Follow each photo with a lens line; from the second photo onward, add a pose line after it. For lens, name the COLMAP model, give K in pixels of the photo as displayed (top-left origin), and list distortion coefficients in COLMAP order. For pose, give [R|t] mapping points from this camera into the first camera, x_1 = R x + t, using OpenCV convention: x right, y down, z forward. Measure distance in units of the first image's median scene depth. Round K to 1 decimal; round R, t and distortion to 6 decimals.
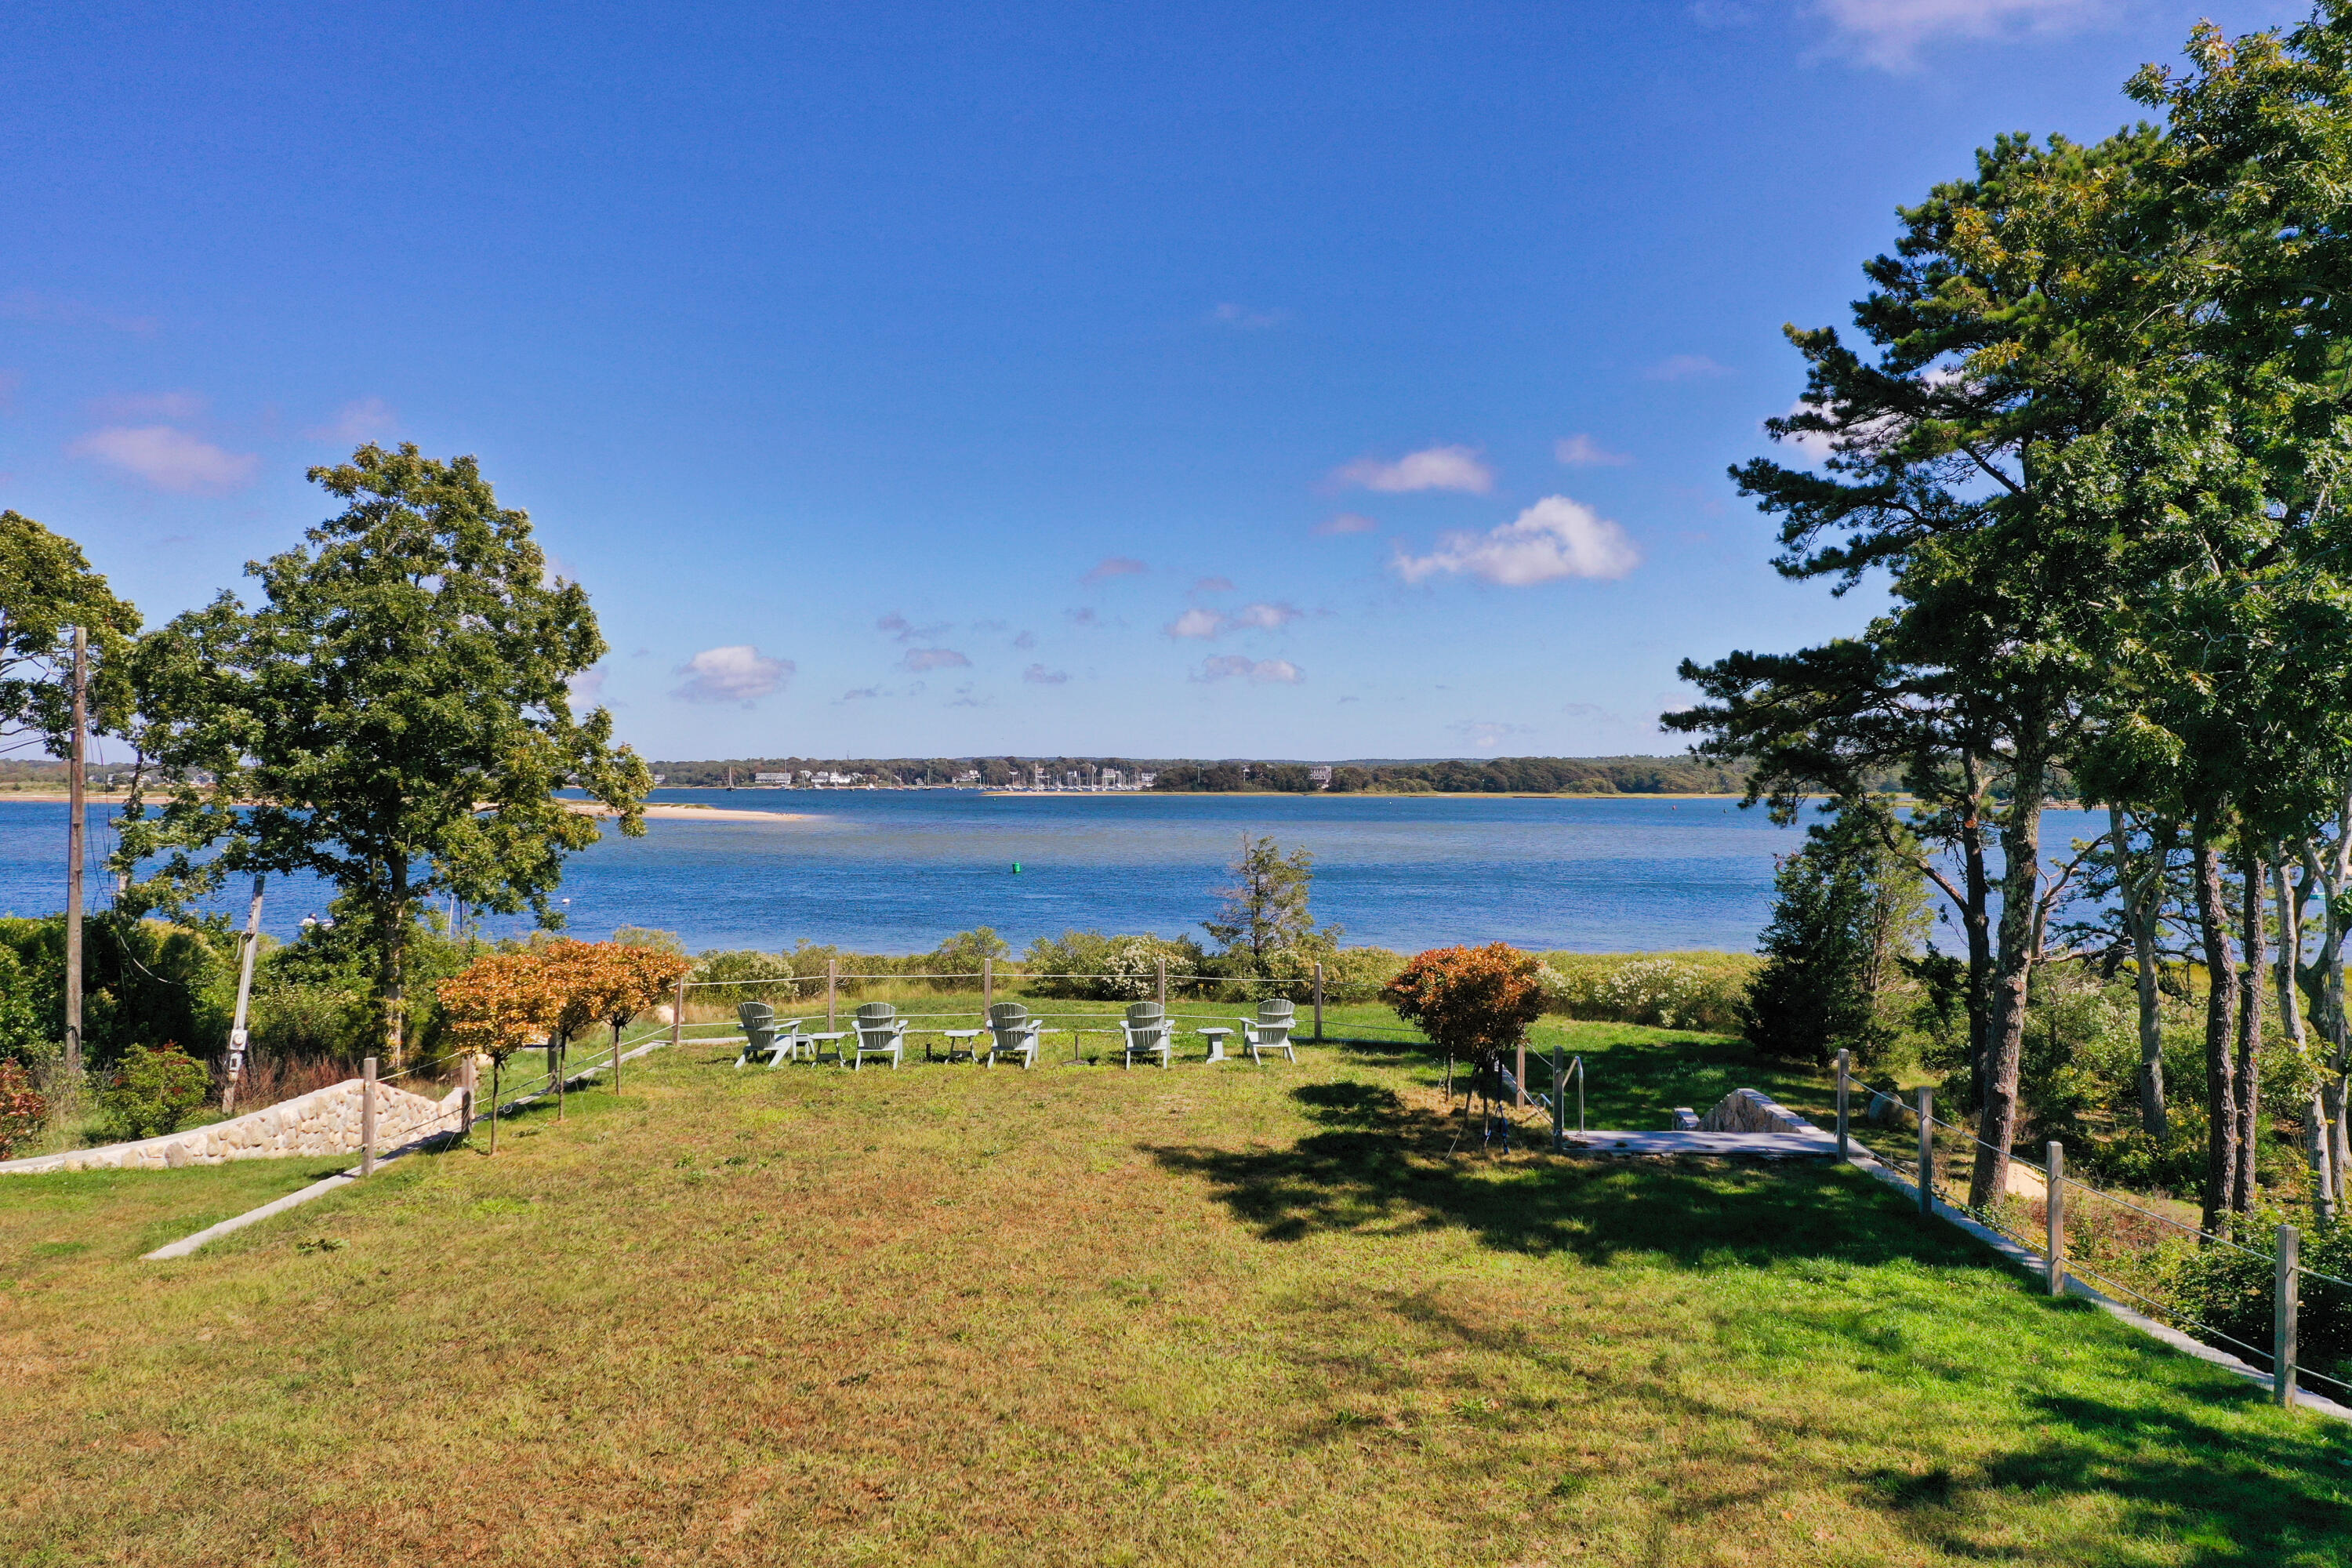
lens RADIAL K [[1849.4, 0, 1174.0], [0, 1849.4, 771.9], [0, 0, 1]] dist [0.006004, -0.009456]
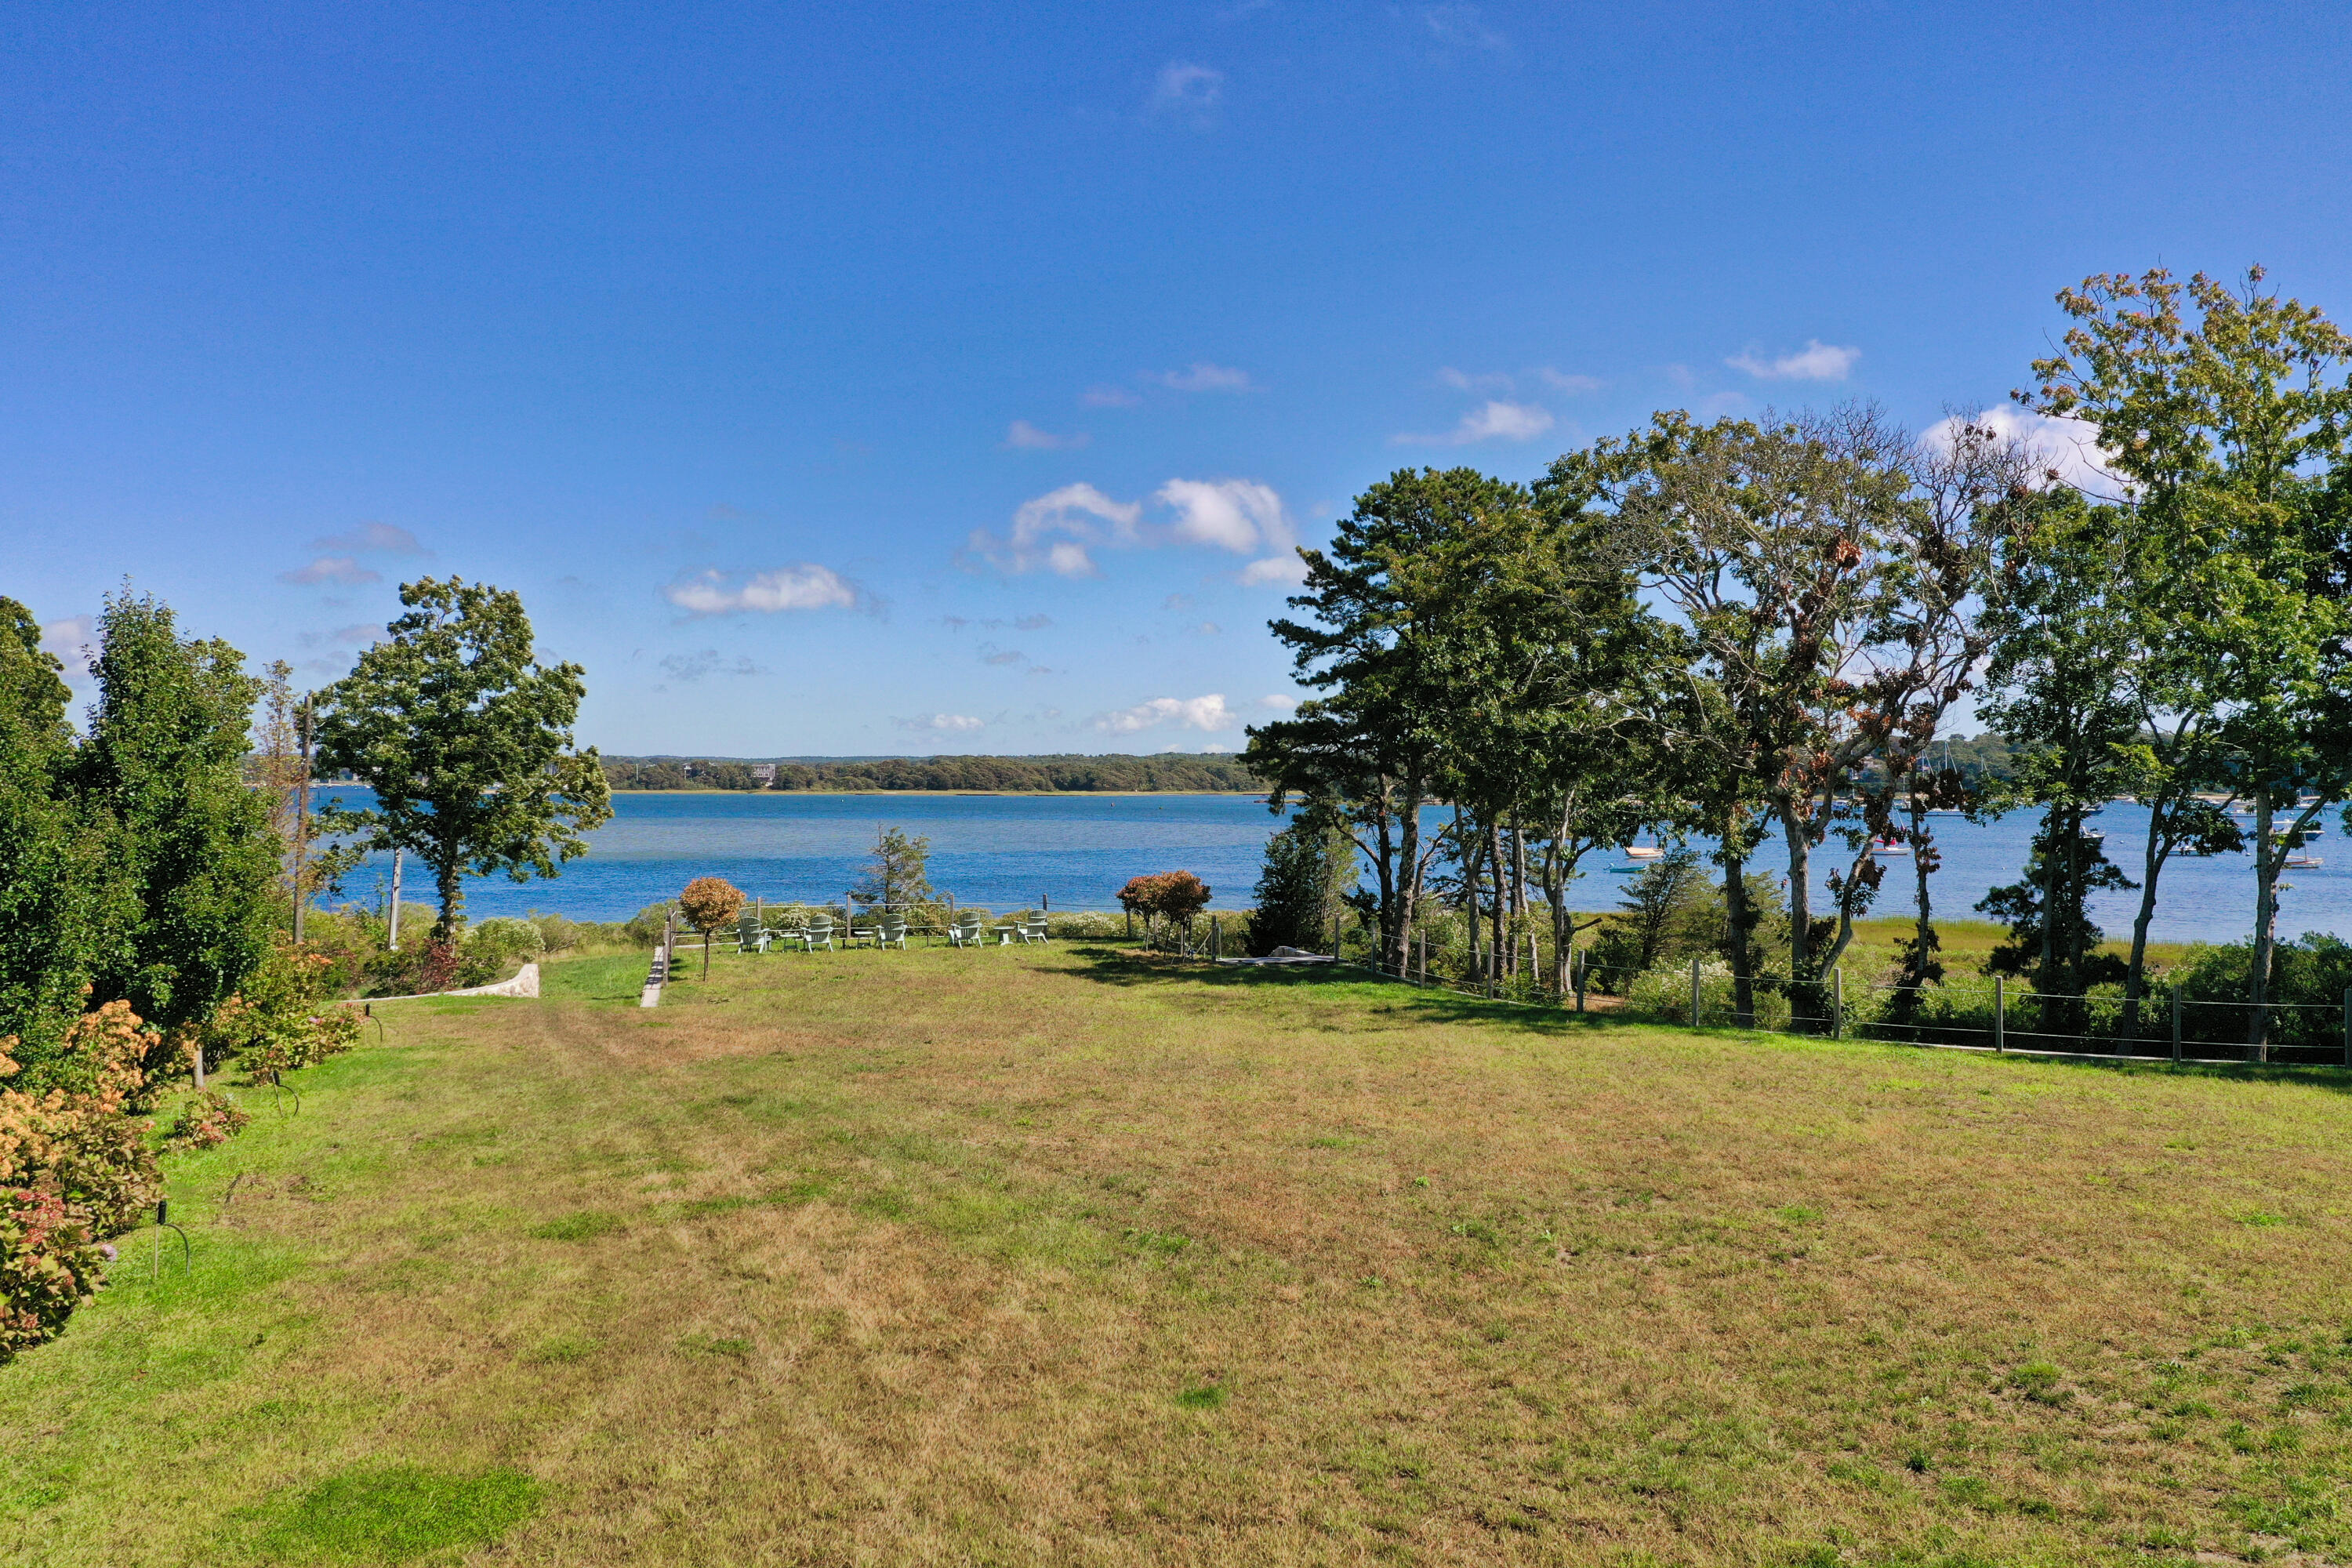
lens RADIAL K [[1849.4, 0, 1174.0], [0, 1849.4, 771.9], [0, 0, 1]] dist [0.006004, -0.009456]
pose [[0.954159, 0.002134, 0.299293, -0.357544], [-0.002515, 0.999996, 0.000888, -0.014845], [-0.299290, -0.001600, 0.954161, -0.771874]]
